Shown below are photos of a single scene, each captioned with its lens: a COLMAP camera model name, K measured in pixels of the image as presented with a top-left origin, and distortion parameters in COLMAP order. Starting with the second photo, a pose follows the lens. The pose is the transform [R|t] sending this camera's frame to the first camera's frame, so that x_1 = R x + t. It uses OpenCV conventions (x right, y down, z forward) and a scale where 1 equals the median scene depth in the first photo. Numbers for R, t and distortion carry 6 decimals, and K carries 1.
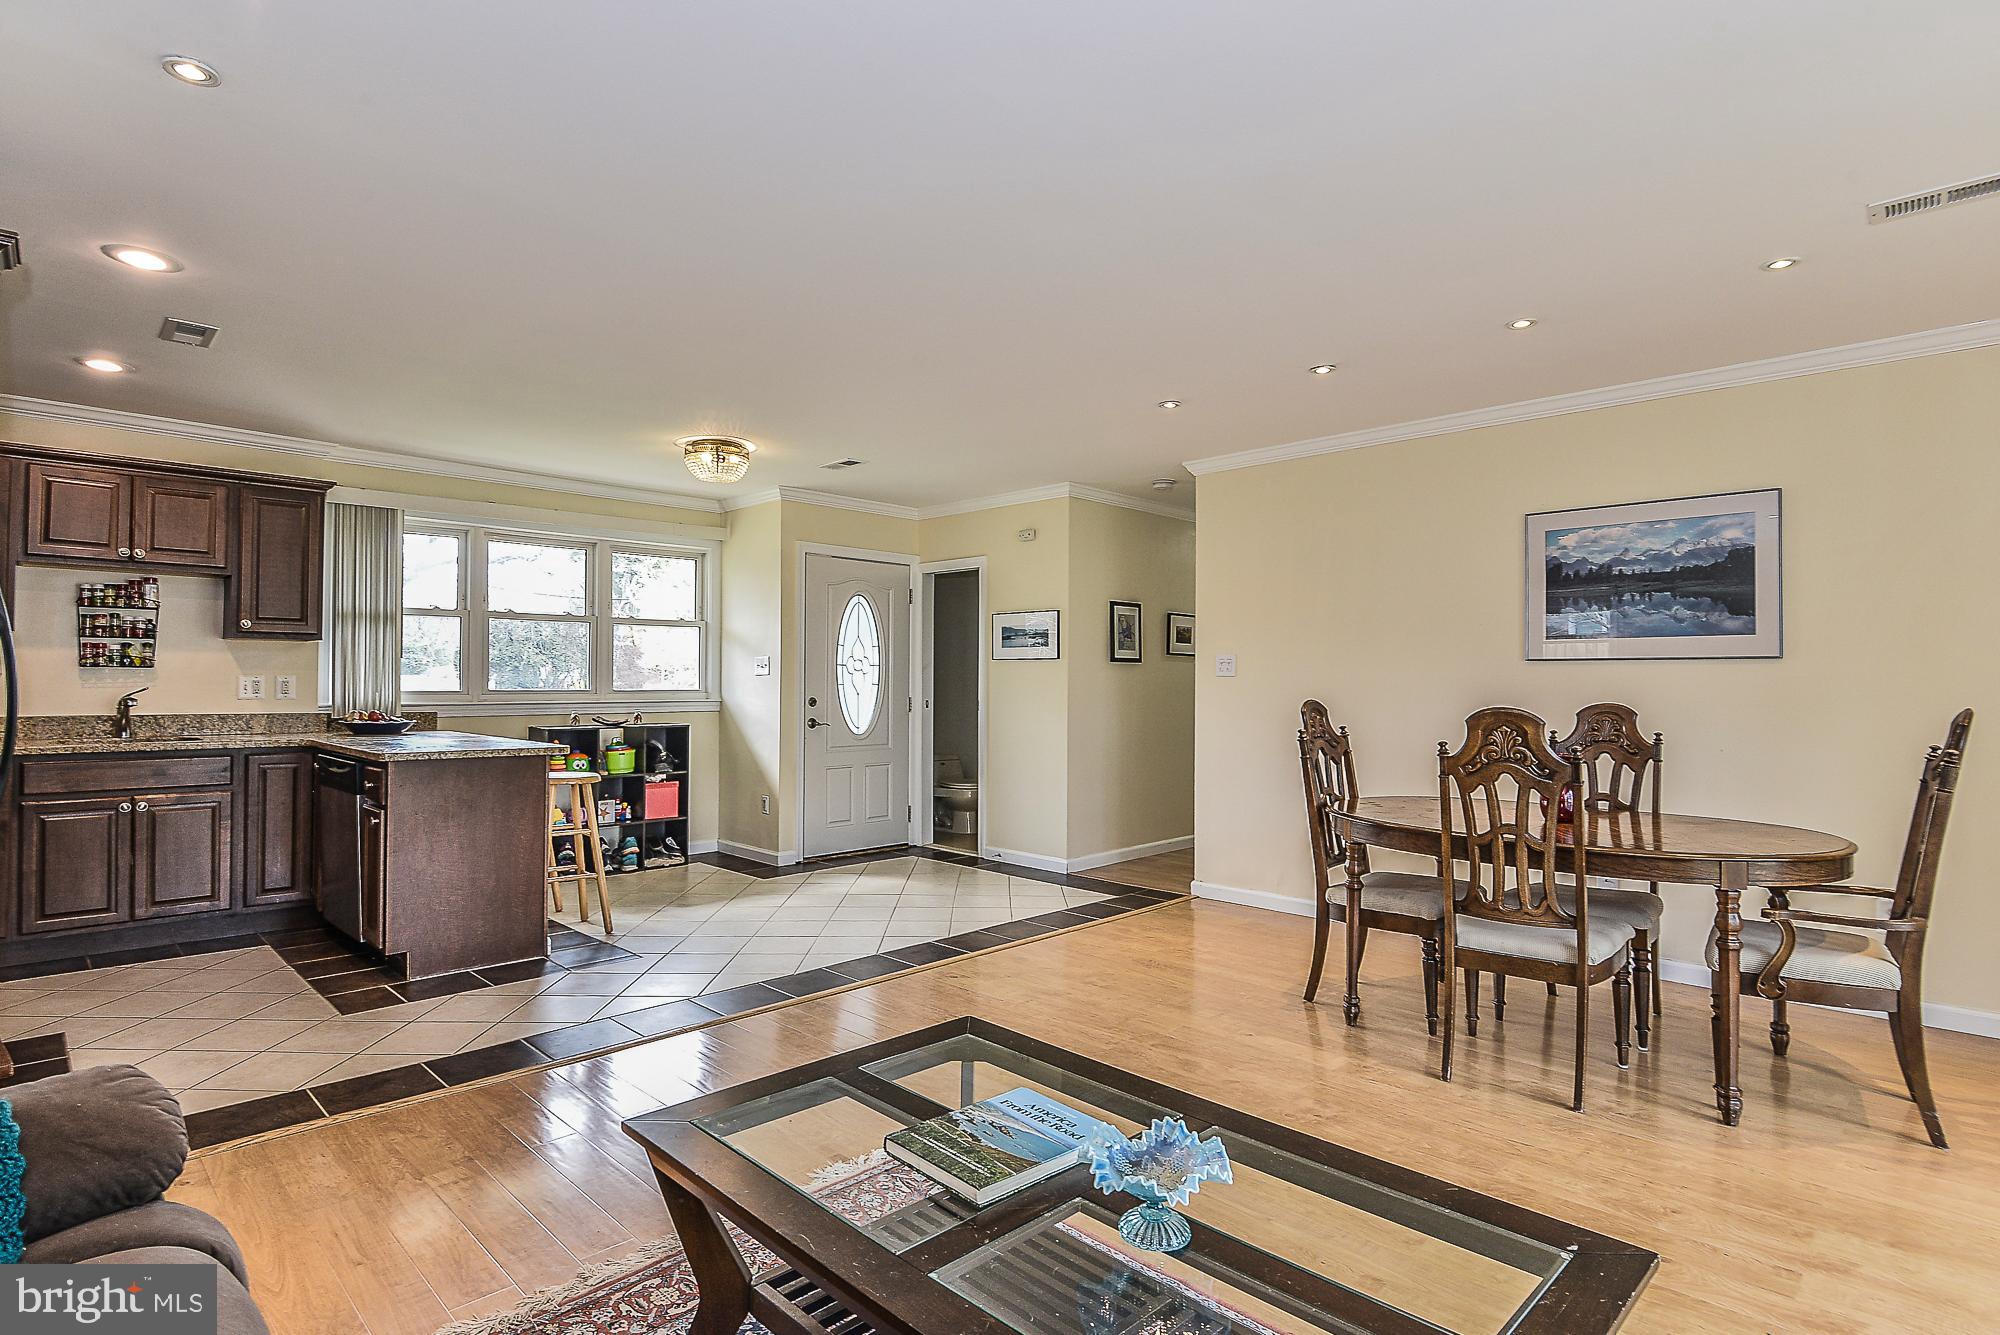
lens RADIAL K [[980.4, 0, 1000.7], [0, 980.4, 665.2], [0, 0, 1]] dist [-0.017714, -0.000561]
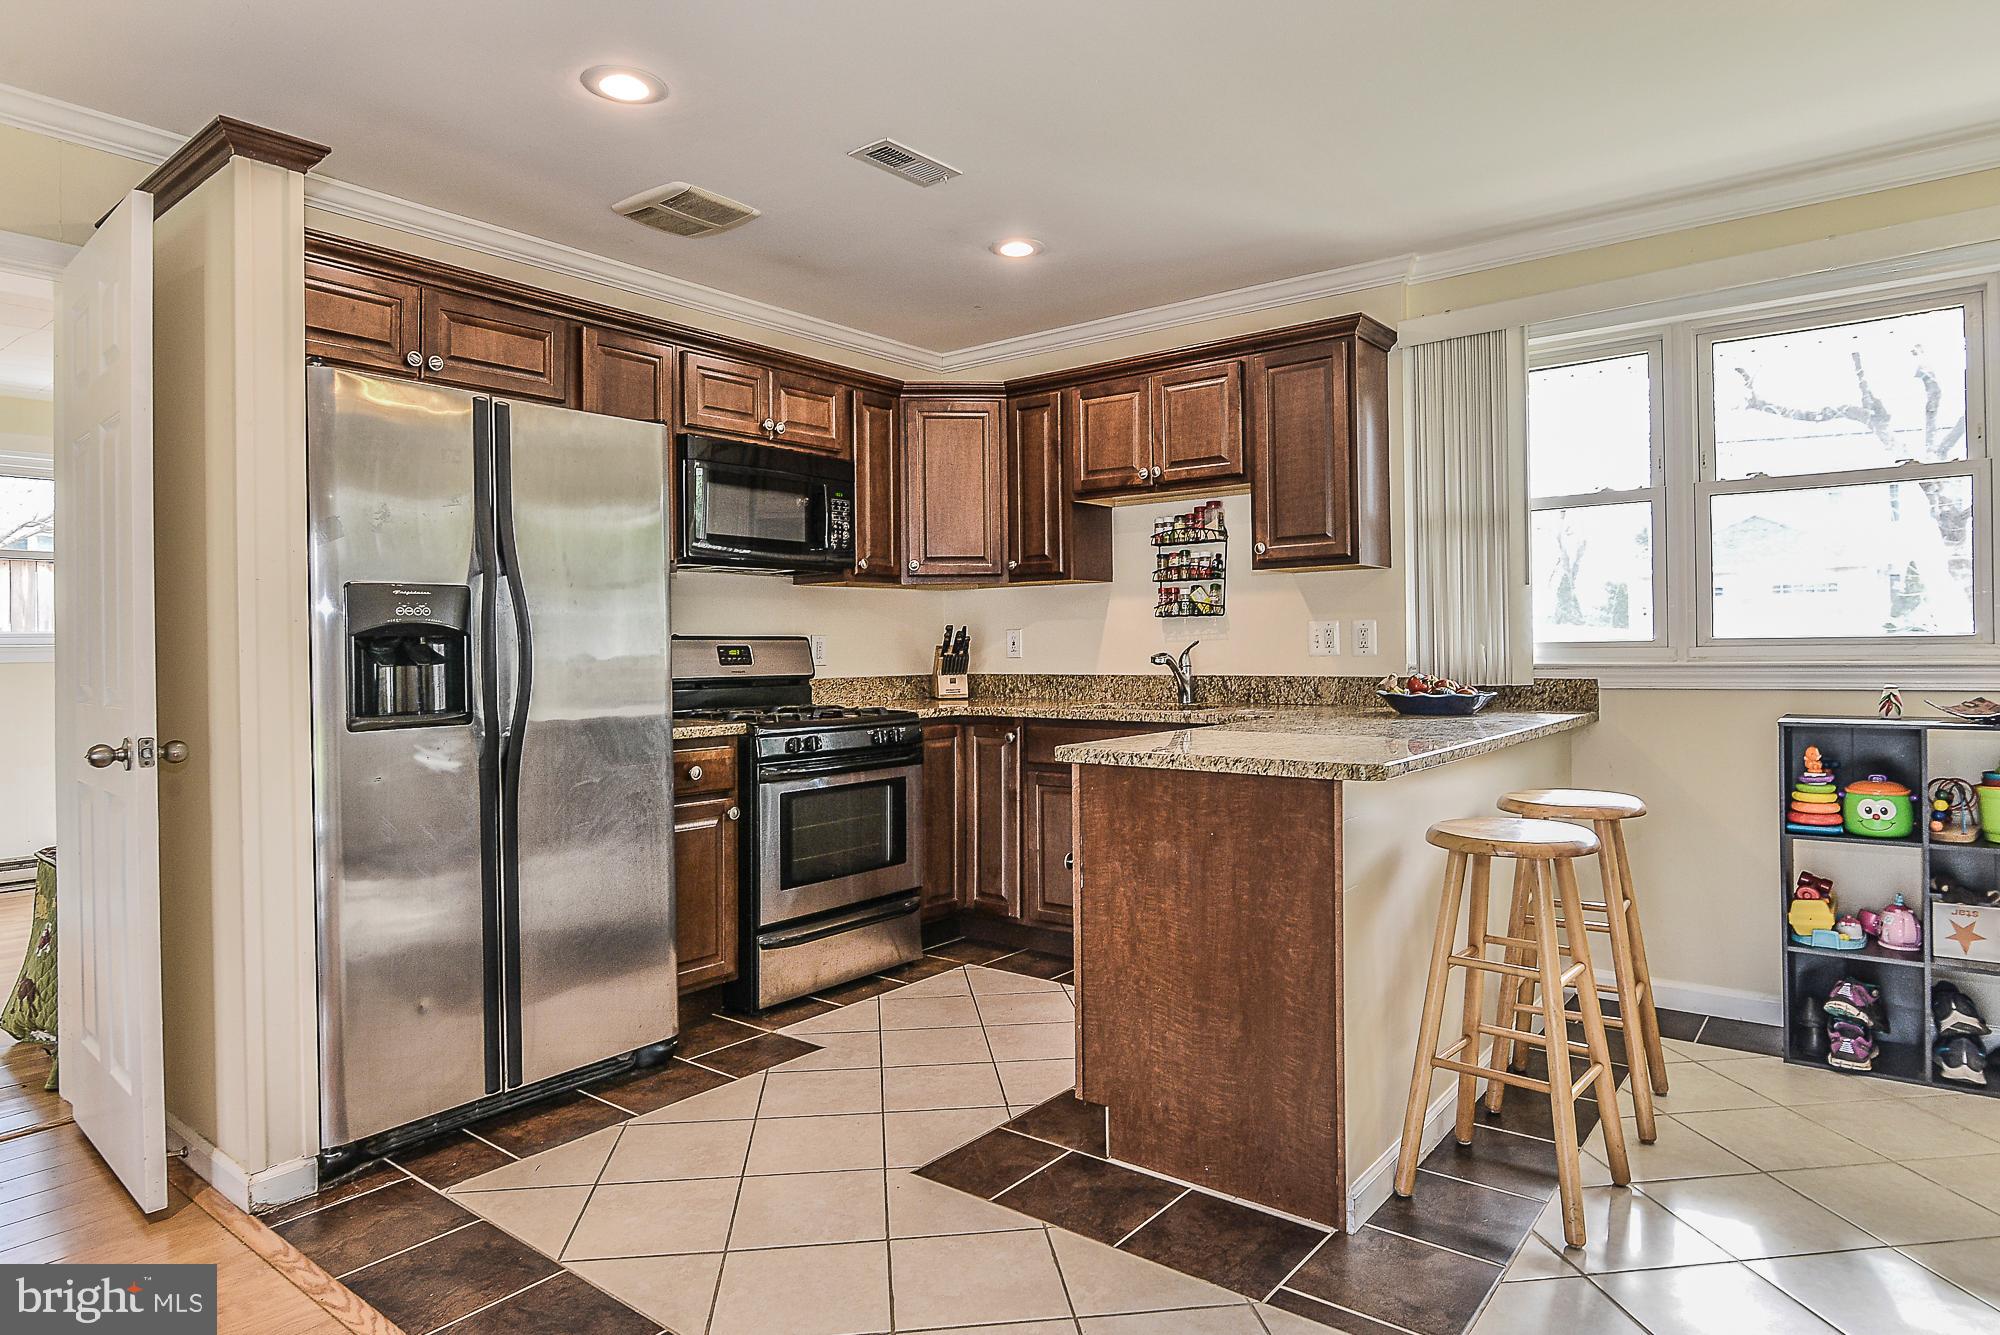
lens RADIAL K [[1155.8, 0, 1003.0], [0, 1155.8, 648.2], [0, 0, 1]] dist [-0.004703, -0.001542]
pose [[0.107109, -0.005324, -0.994233, 0.032720], [0.032921, 0.999456, -0.001806, 0.021716], [0.993702, -0.032538, 0.107226, 0.627801]]
